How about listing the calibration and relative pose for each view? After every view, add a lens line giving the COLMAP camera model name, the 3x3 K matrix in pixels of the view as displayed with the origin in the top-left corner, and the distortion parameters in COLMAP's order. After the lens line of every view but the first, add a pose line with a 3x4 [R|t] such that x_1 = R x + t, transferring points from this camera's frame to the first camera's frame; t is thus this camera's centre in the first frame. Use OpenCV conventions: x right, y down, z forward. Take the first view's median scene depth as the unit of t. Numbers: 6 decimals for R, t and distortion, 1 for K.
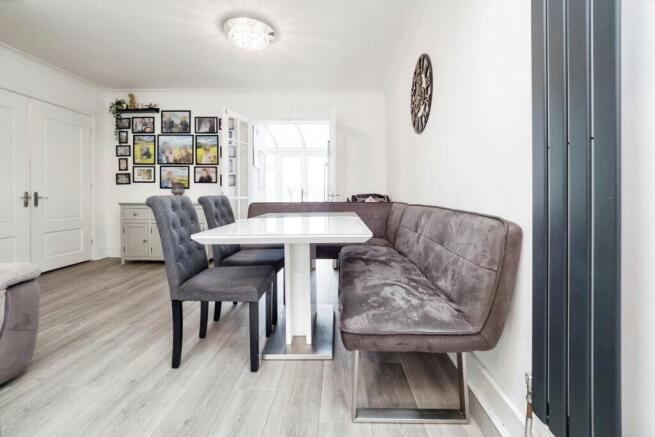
lens RADIAL K [[281.7, 0, 332.8], [0, 281.7, 194.0], [0, 0, 1]] dist [-0.001562, 0.000057]
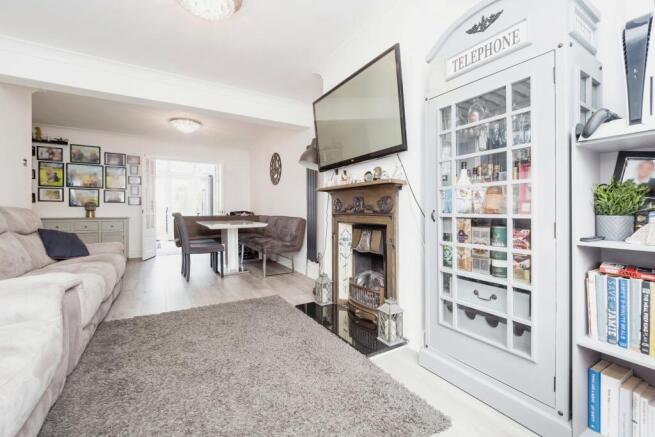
lens RADIAL K [[281.7, 0, 330.1], [0, 281.7, 212.1], [0, 0, 1]] dist [-0.001562, 0.000057]
pose [[0.839683, 0.000540, 0.543077, -0.319747], [-0.000723, 1.000000, 0.000123, 0.004553], [-0.543077, -0.000496, 0.839683, -0.672367]]
